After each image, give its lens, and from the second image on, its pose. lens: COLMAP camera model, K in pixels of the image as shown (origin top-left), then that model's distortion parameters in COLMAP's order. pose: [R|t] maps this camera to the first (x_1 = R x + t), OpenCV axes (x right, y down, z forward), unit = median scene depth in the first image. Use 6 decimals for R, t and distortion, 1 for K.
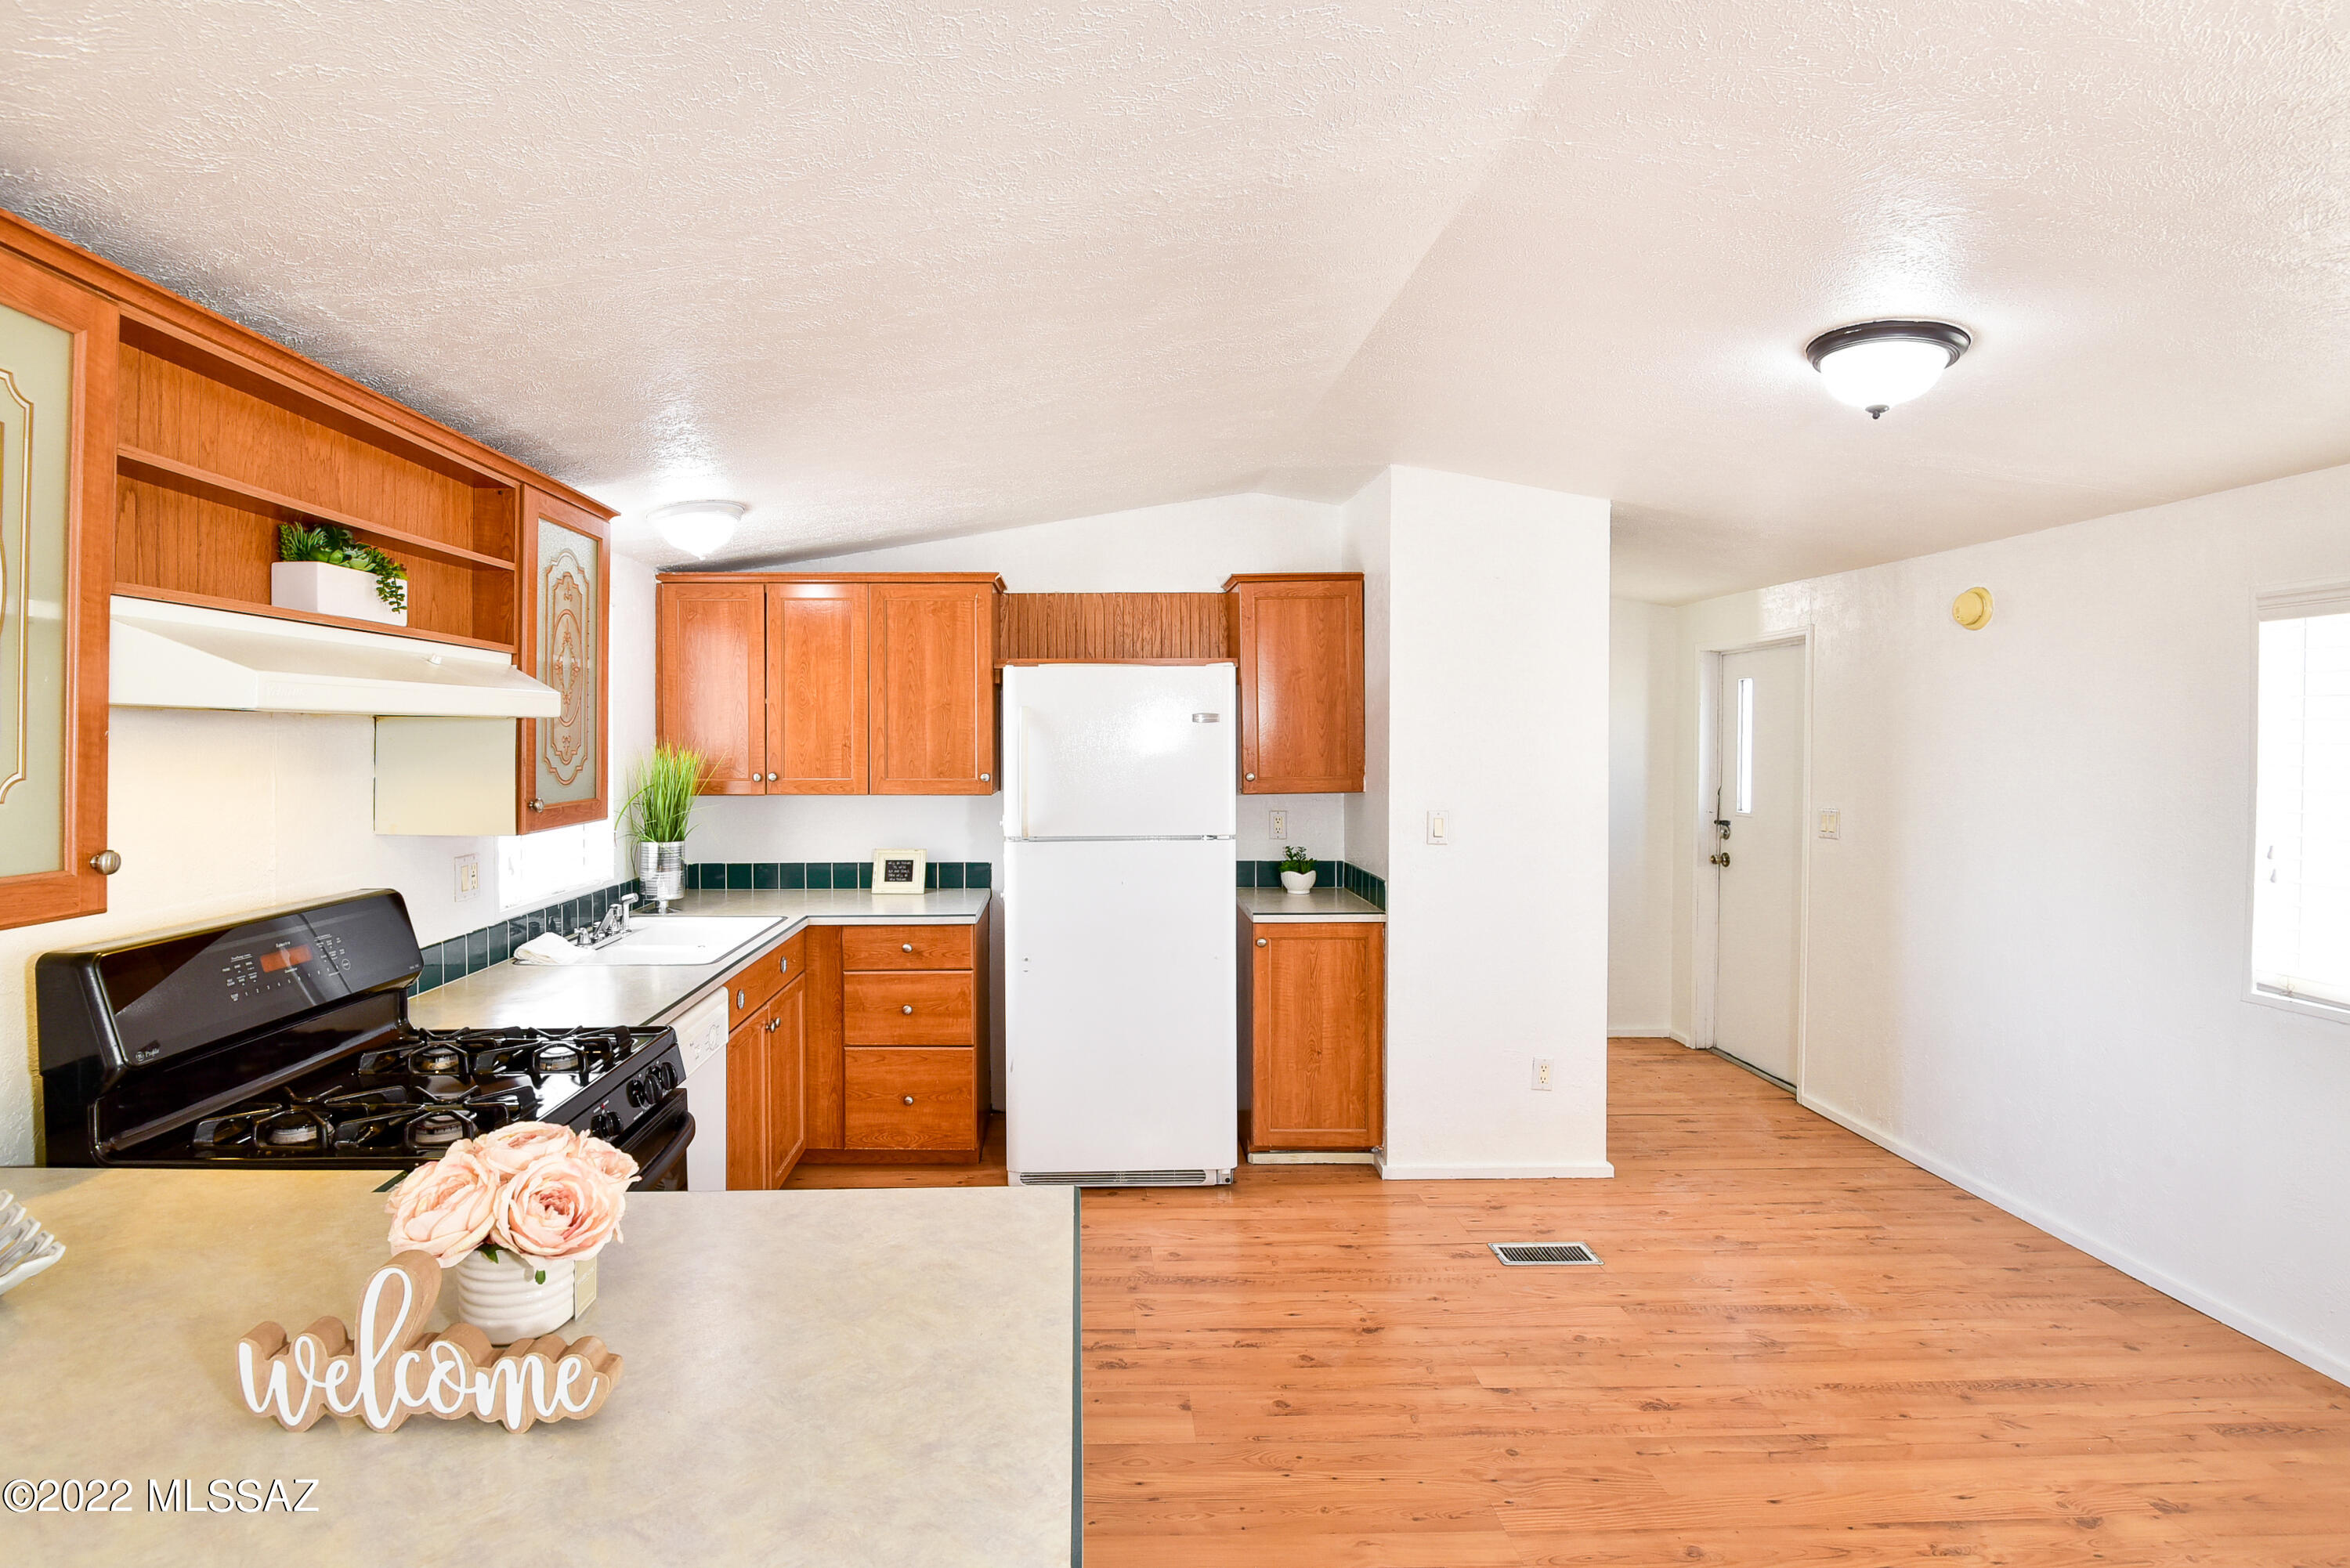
lens RADIAL K [[1118.7, 0, 1089.1], [0, 1118.7, 752.5], [0, 0, 1]] dist [-0.005538, -0.011569]
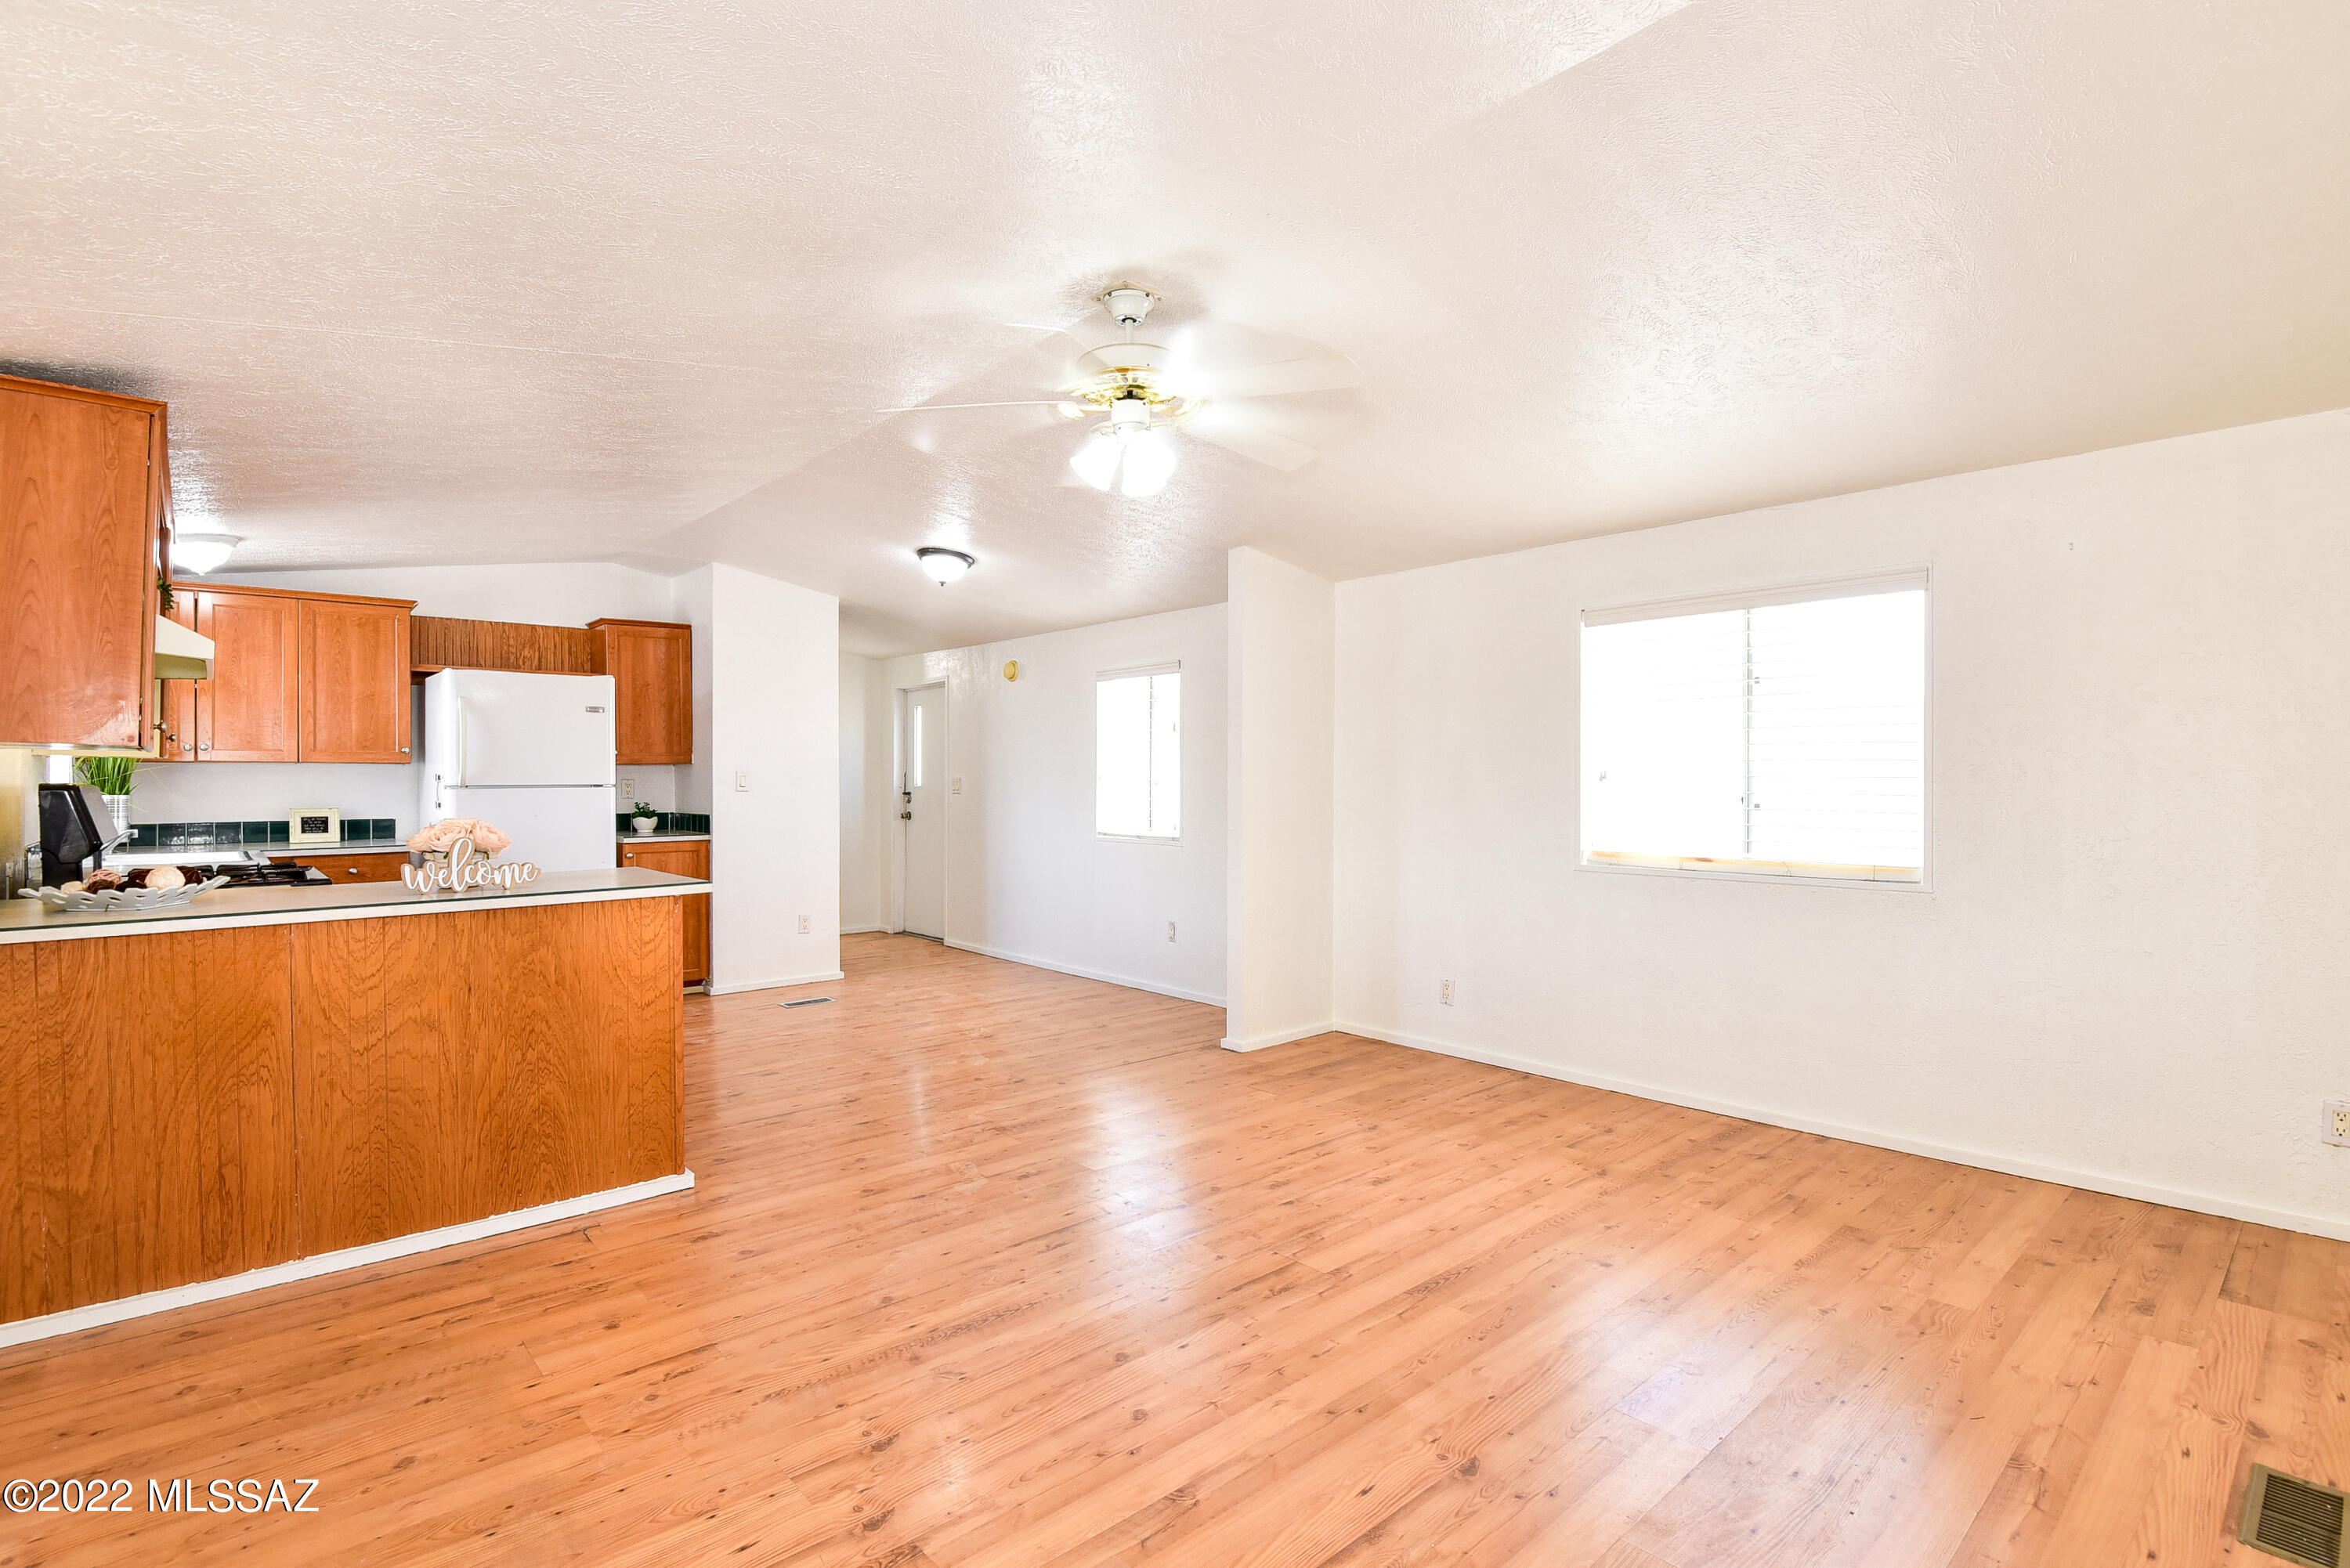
lens RADIAL K [[1100.2, 0, 1166.1], [0, 1100.2, 785.2], [0, 0, 1]] dist [-0.021300, -0.004546]
pose [[0.754428, -0.003894, 0.656371, -0.289391], [0.009026, 0.999949, -0.004443, 0.086706], [-0.656321, 0.009276, 0.754425, -0.660352]]
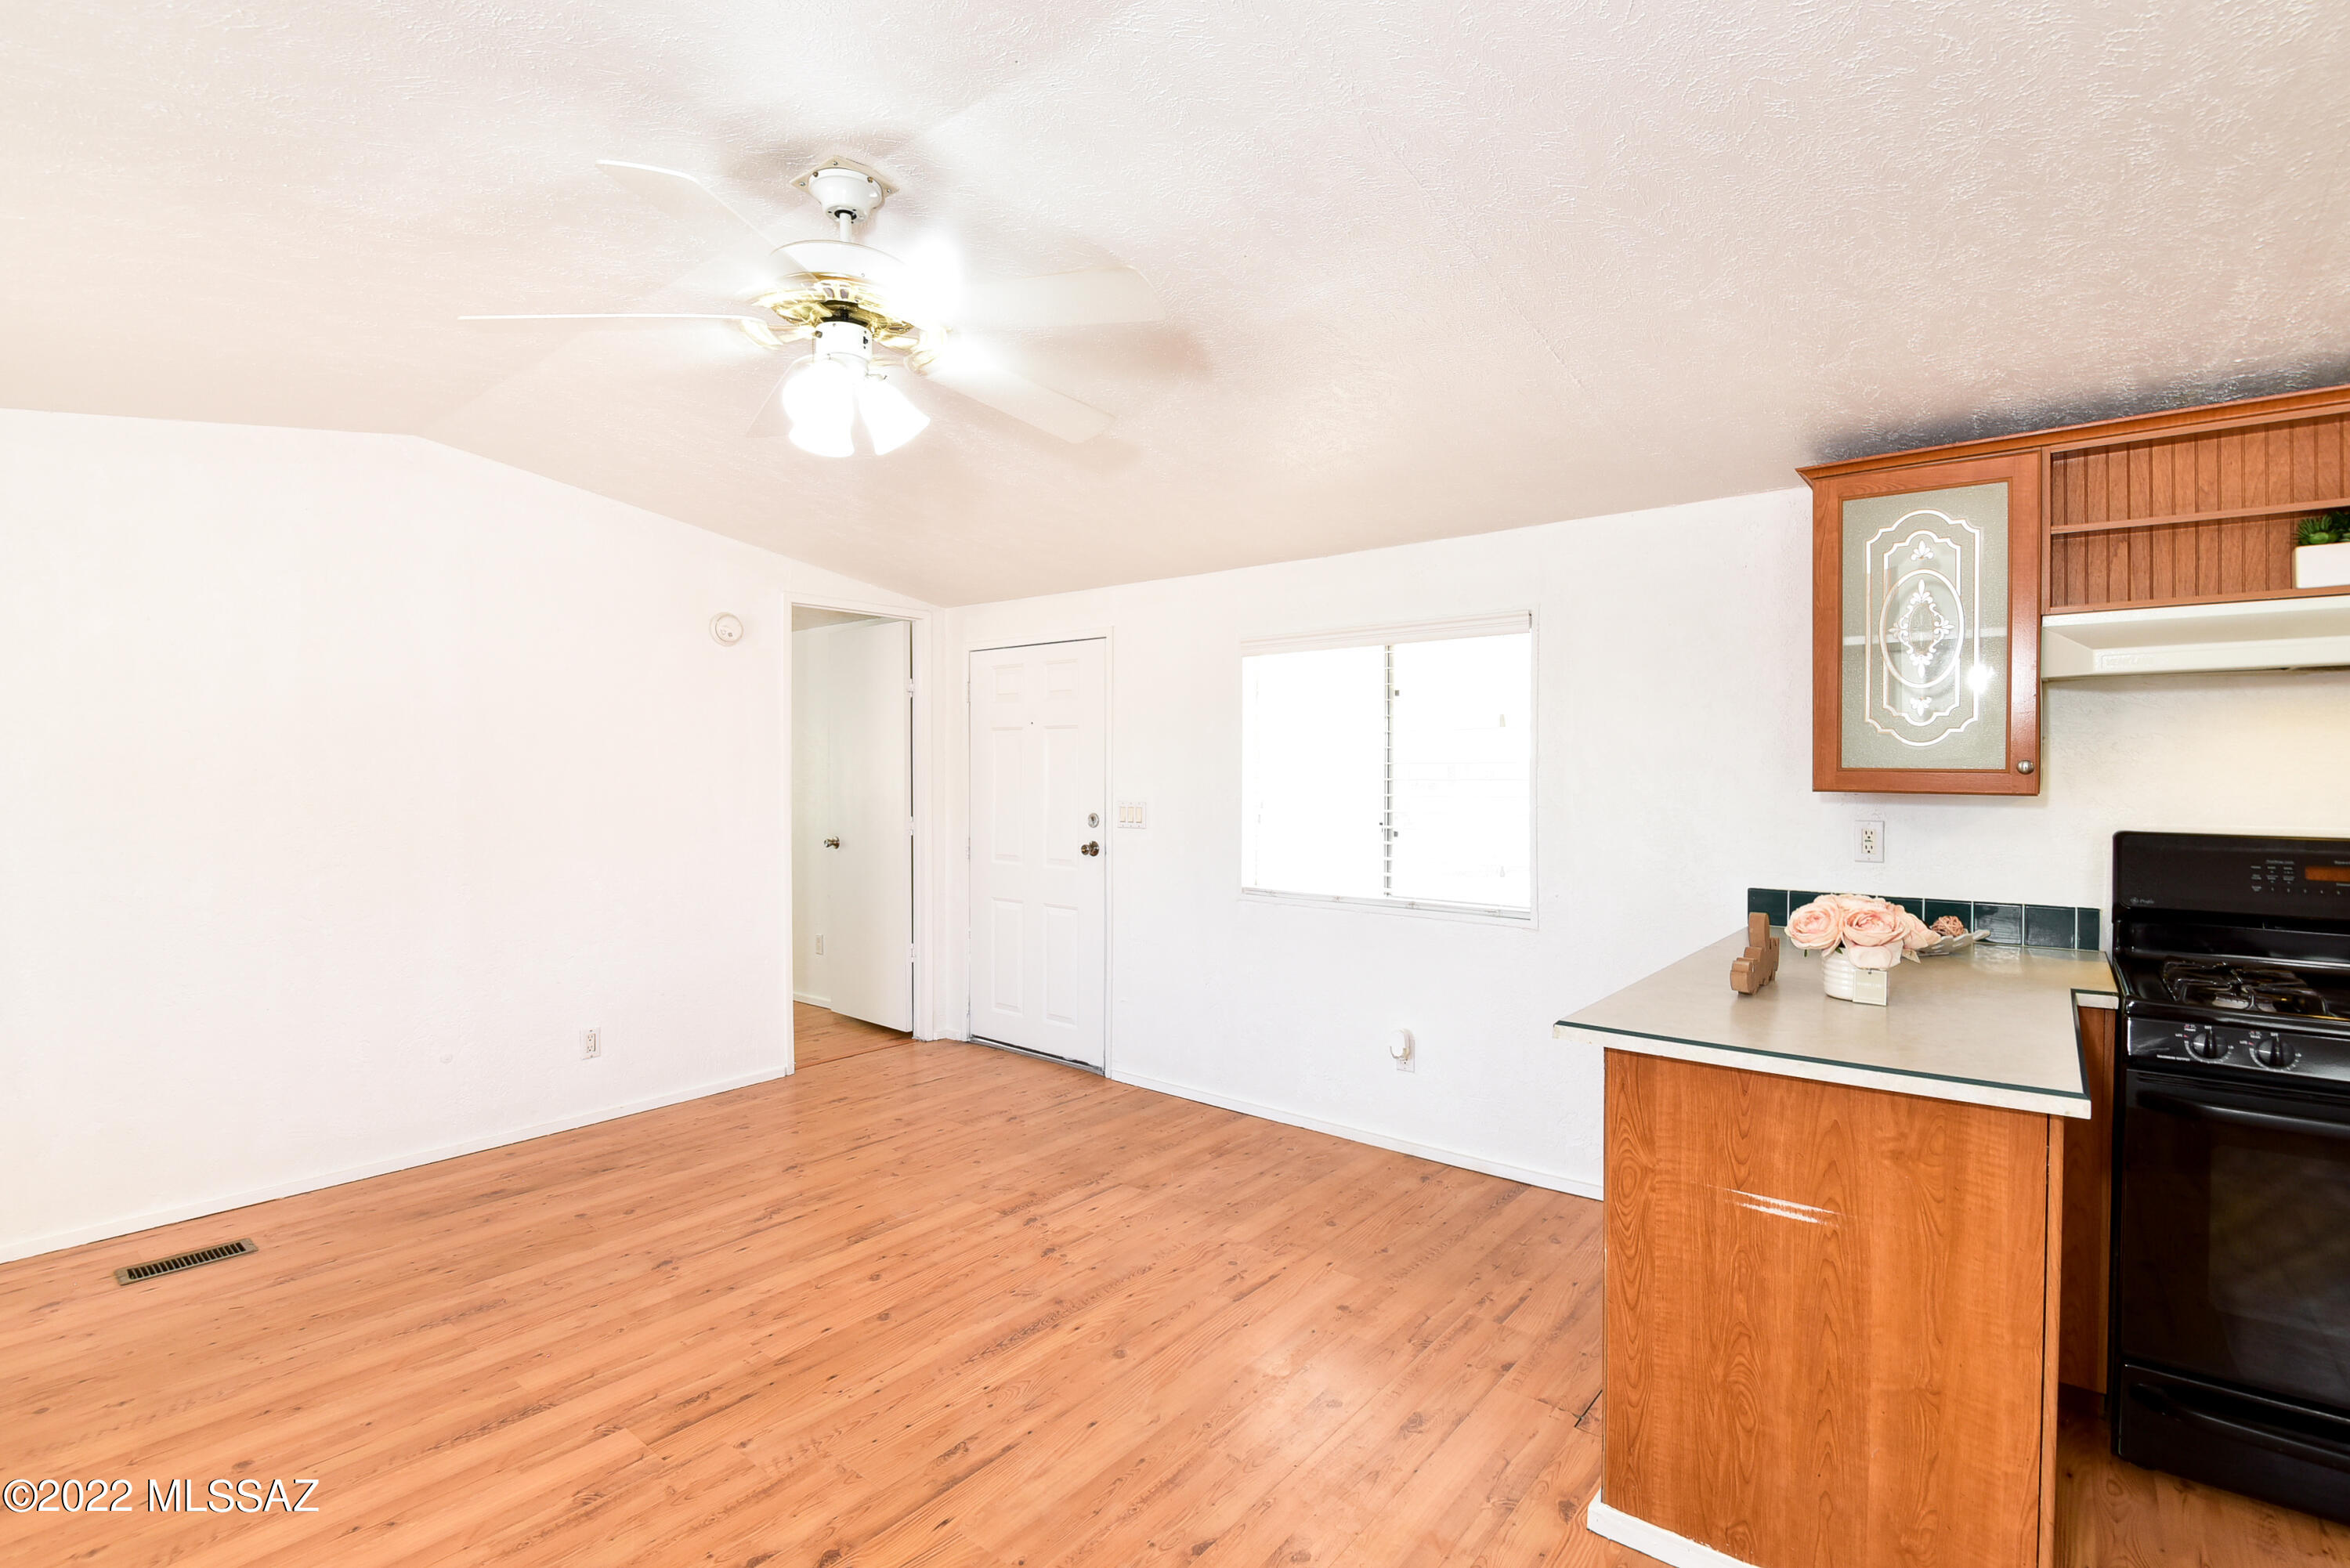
lens RADIAL K [[1083.6, 0, 1178.3], [0, 1083.6, 771.2], [0, 0, 1]] dist [-0.007959, -0.009327]
pose [[-0.633451, 0.006357, -0.773757, 0.489791], [-0.005280, 0.999907, 0.012538, 0.033759], [0.773765, 0.012028, -0.633358, 0.380682]]
